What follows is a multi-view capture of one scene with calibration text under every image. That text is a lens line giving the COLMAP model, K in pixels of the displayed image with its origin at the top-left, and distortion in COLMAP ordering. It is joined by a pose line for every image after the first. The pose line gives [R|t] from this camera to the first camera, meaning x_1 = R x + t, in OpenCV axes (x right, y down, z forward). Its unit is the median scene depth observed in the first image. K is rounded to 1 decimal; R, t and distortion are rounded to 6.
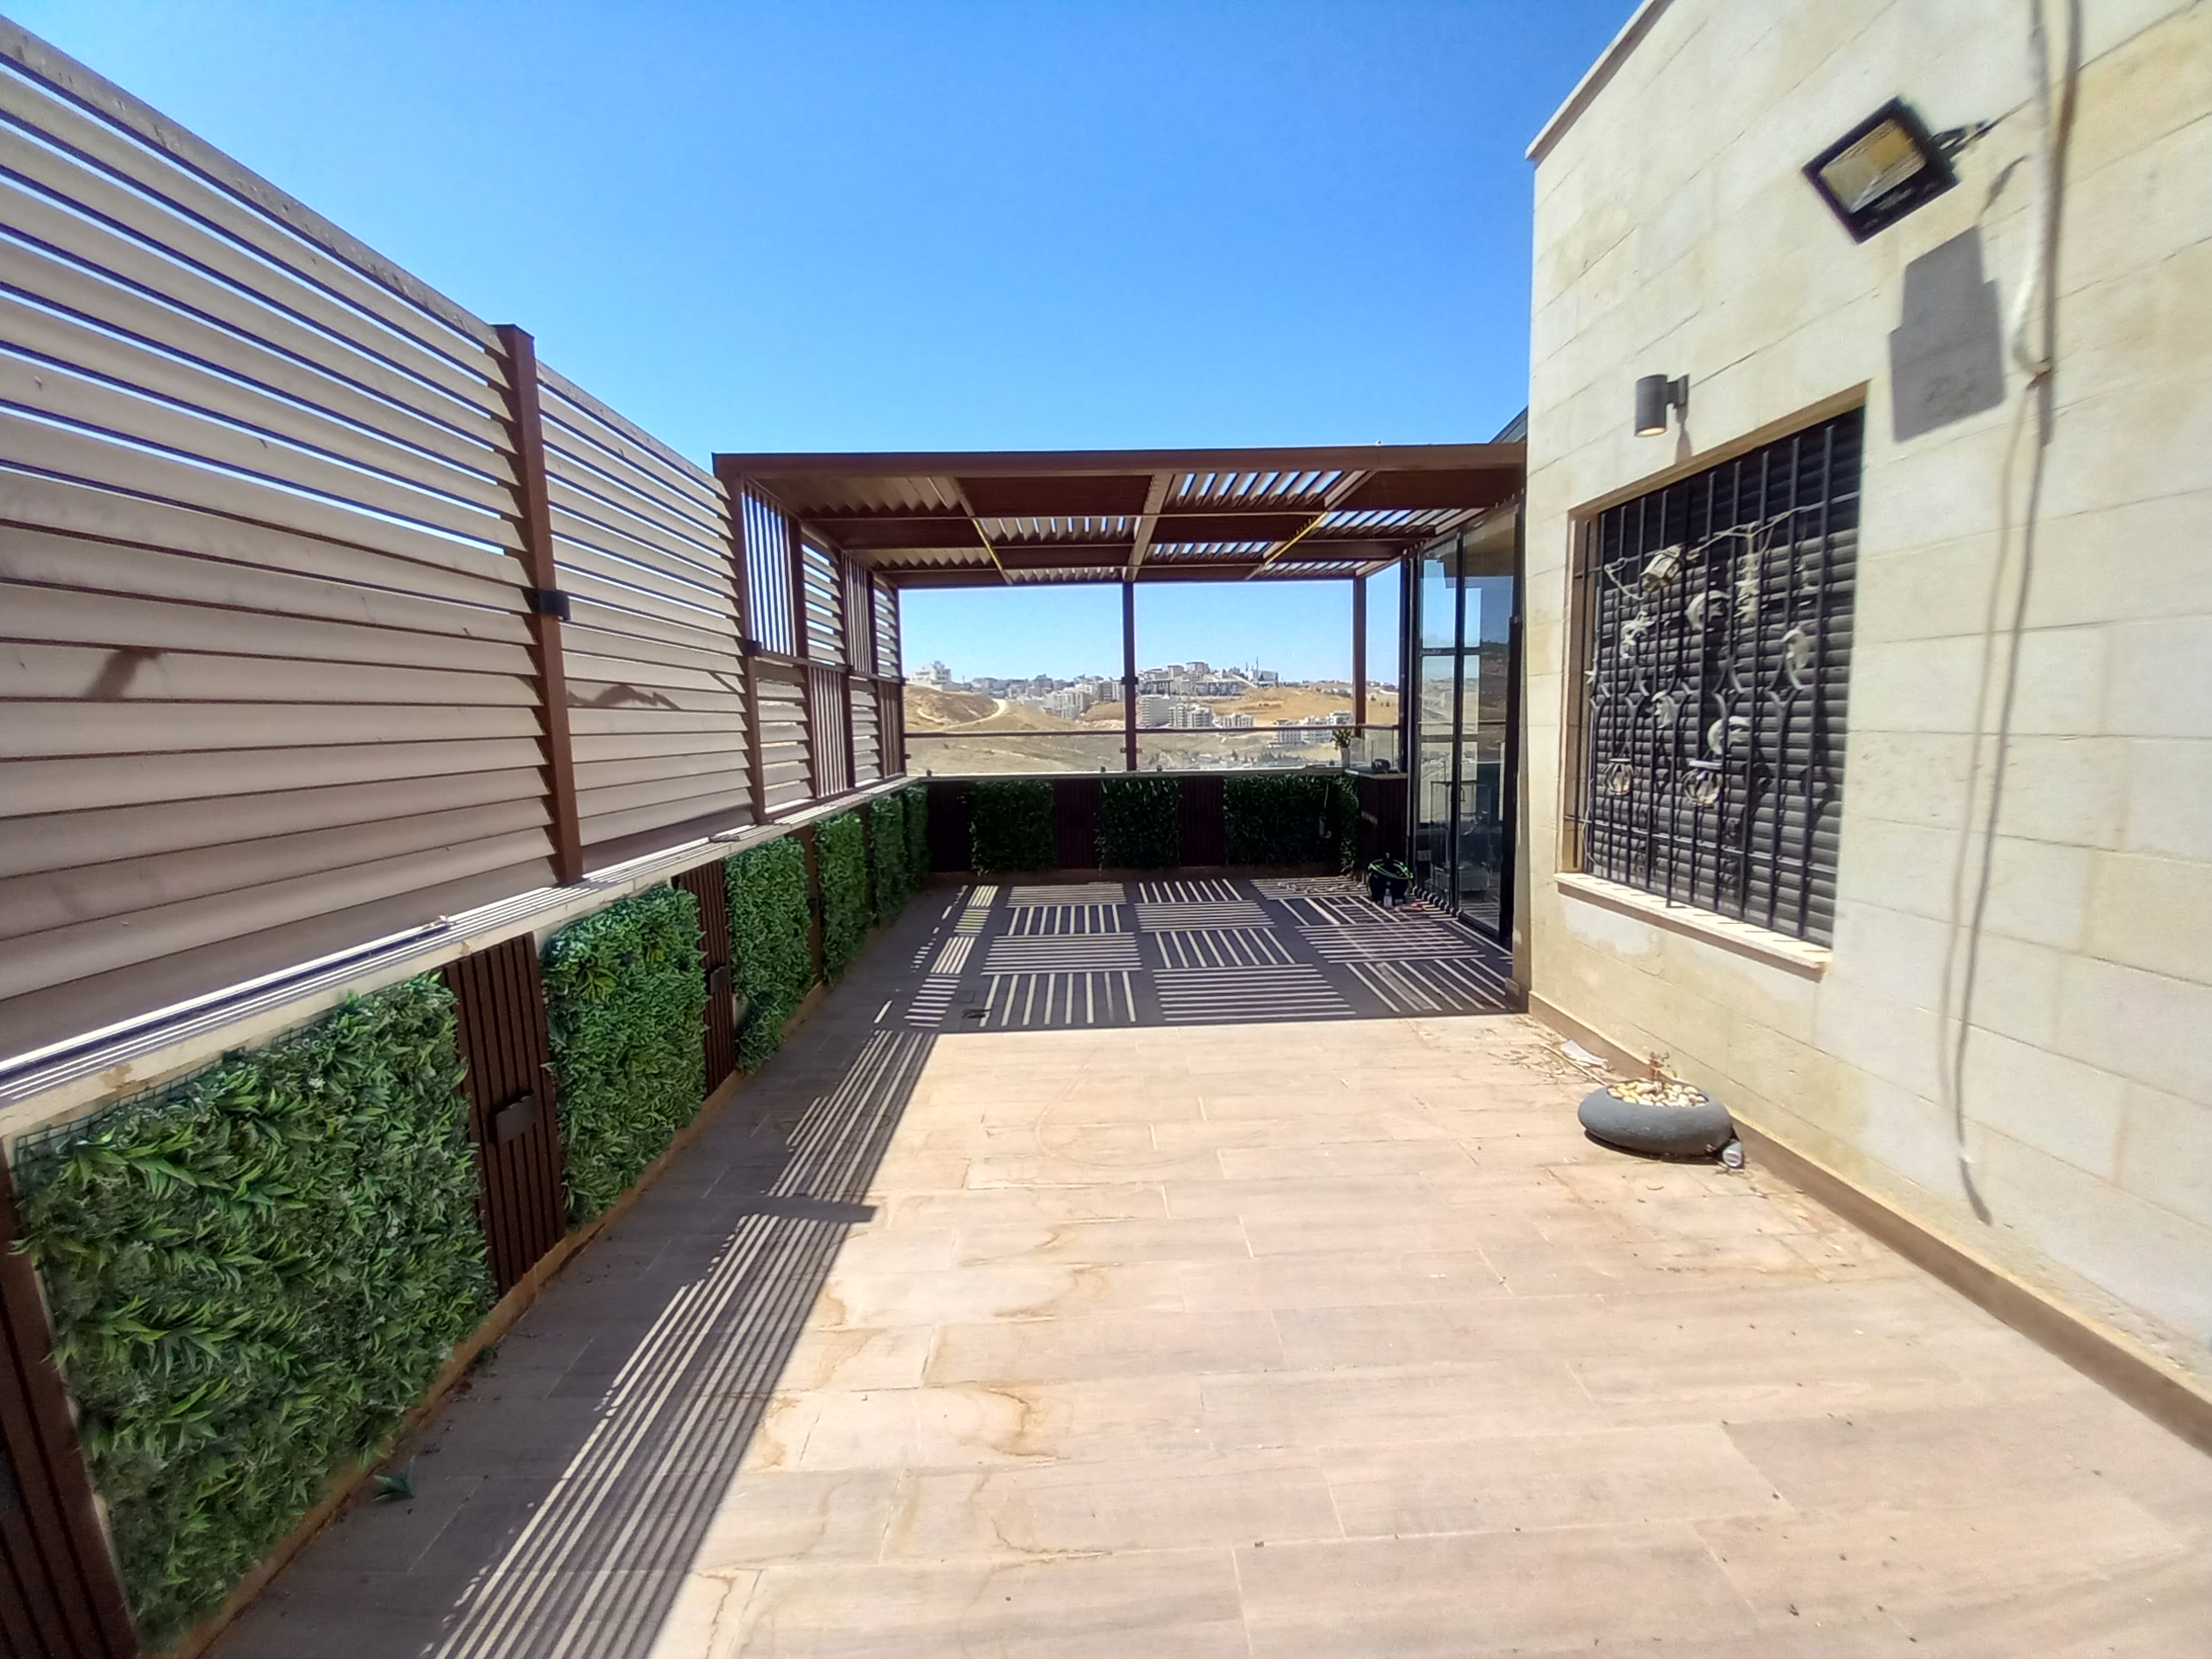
lens RADIAL K [[882.1, 0, 1112.4], [0, 882.1, 815.8], [0, 0, 1]] dist [0.001602, -0.012897]
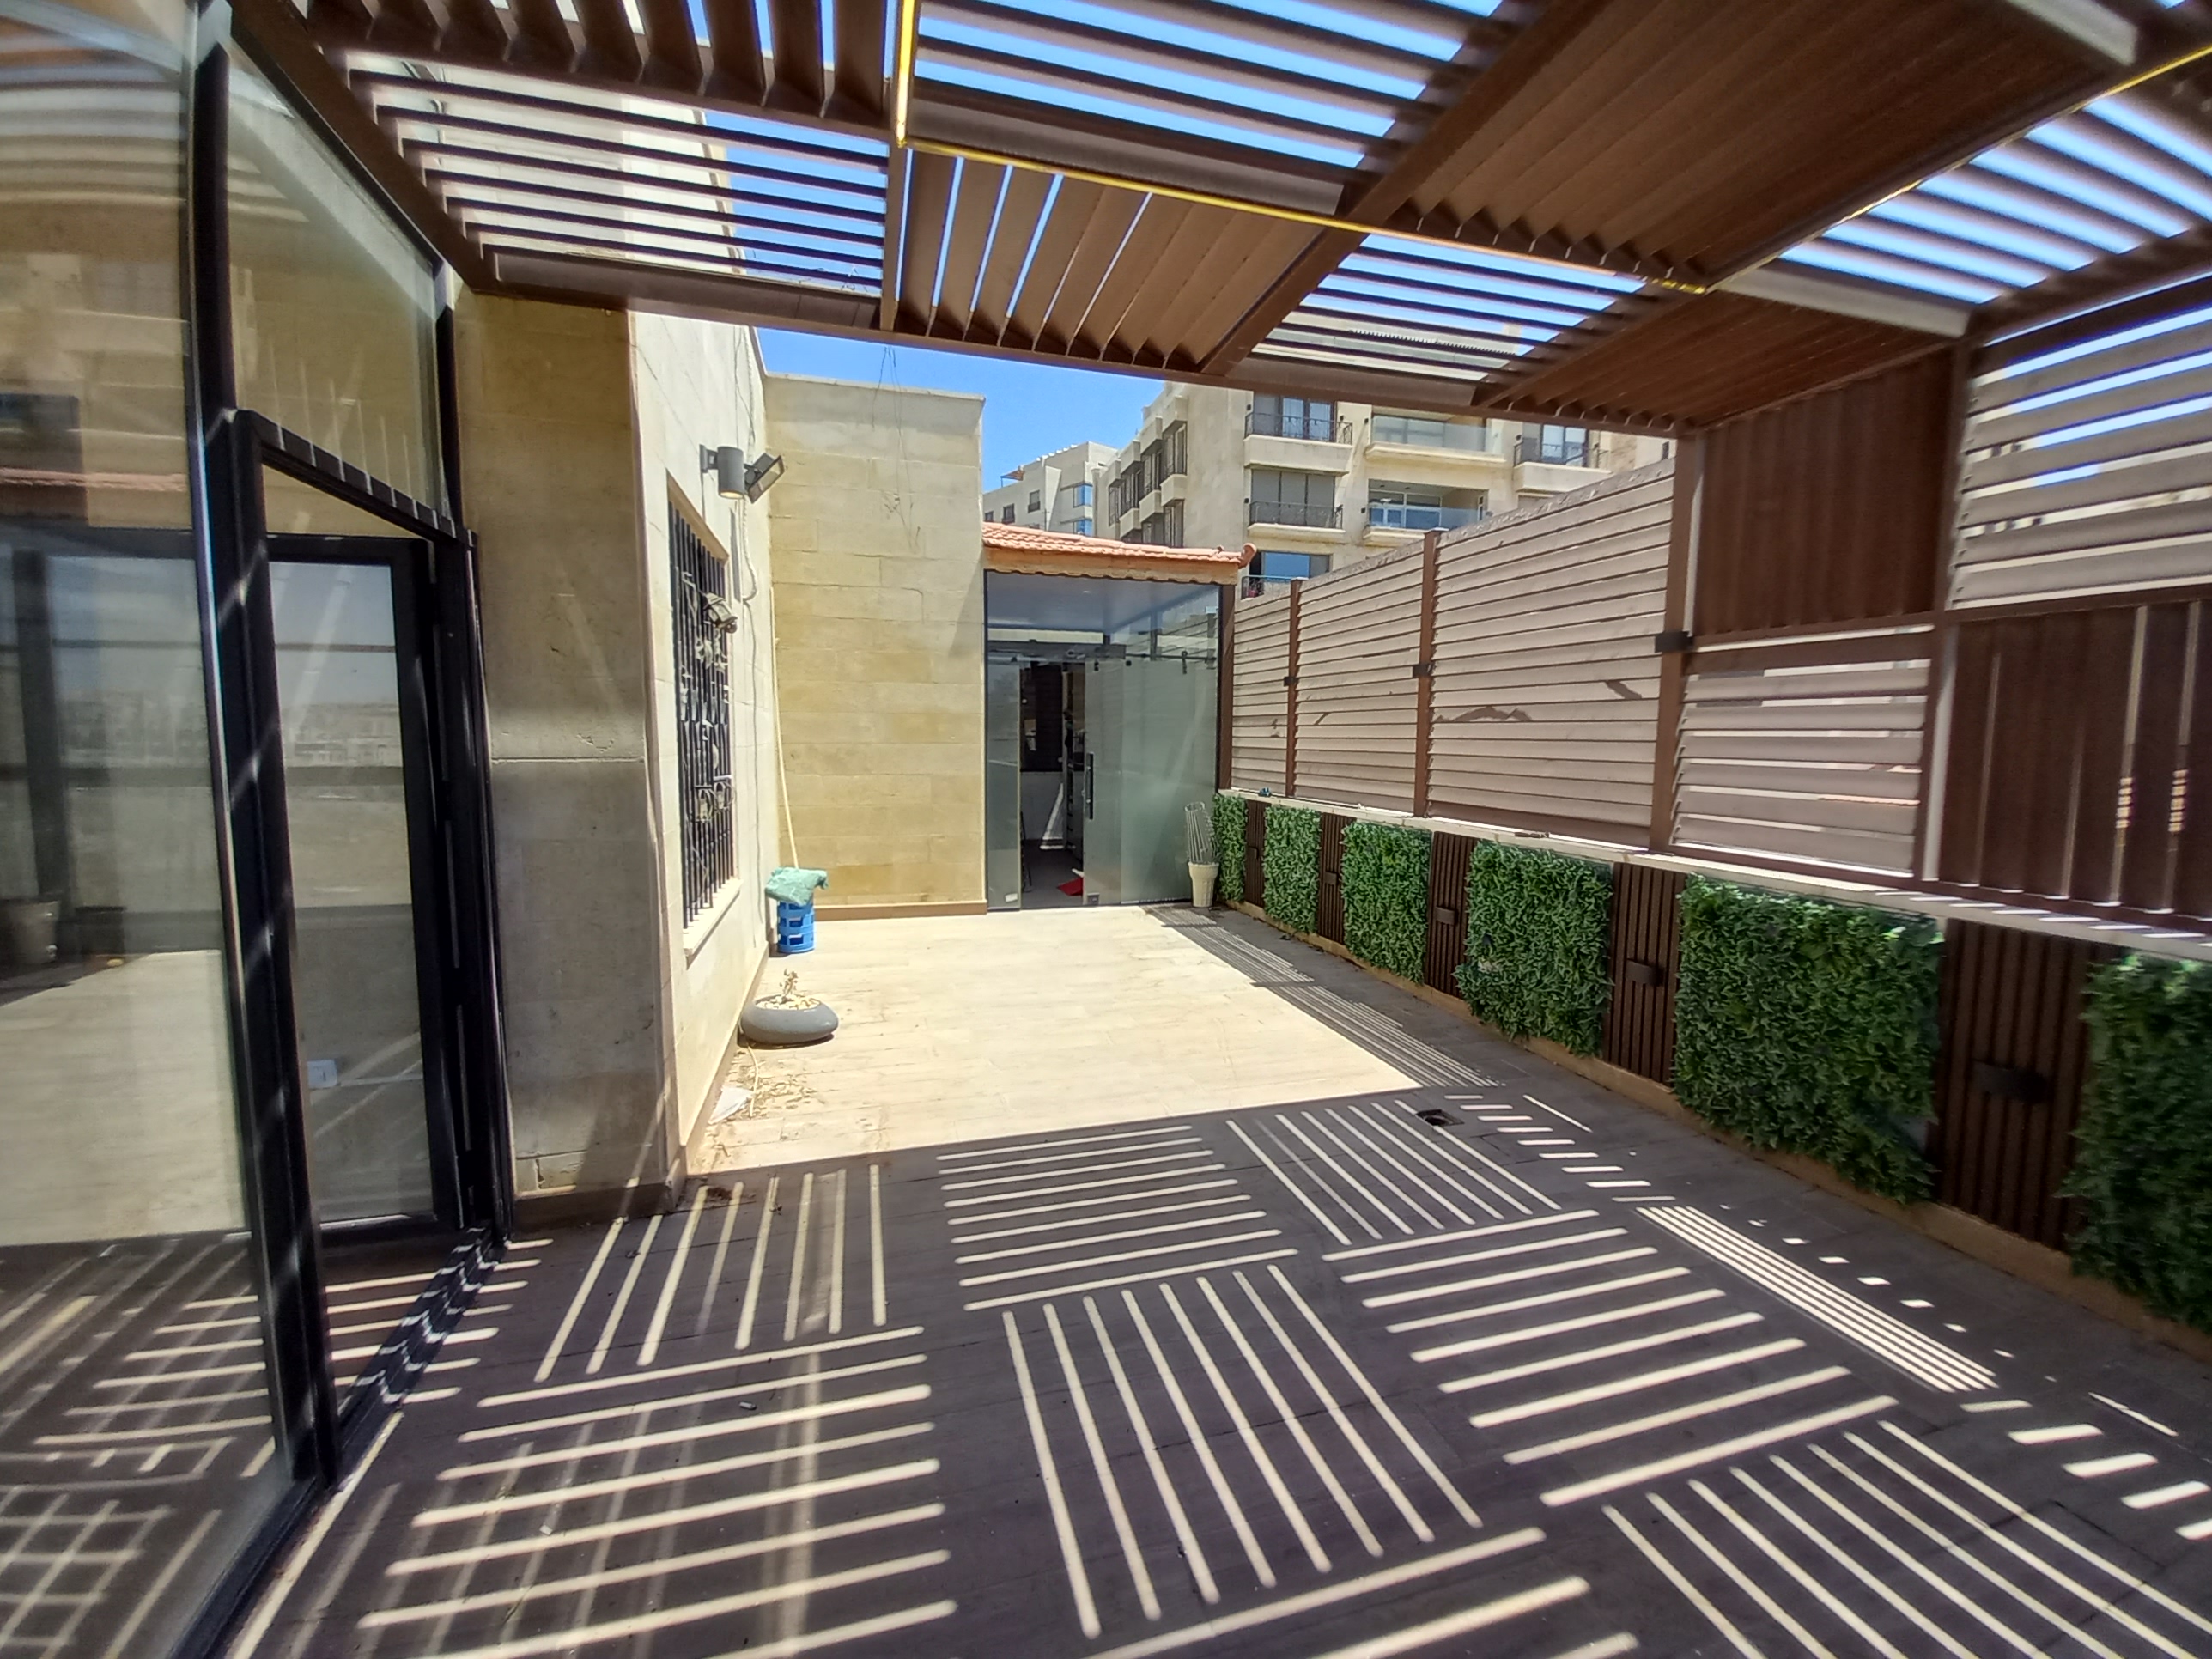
lens RADIAL K [[882.1, 0, 1112.4], [0, 882.1, 815.8], [0, 0, 1]] dist [0.001602, -0.012897]
pose [[-0.968976, 0.041636, -0.243623, 0.290823], [-0.009074, 0.979051, 0.203411, -0.183715], [0.246989, 0.199311, -0.948299, 1.595326]]
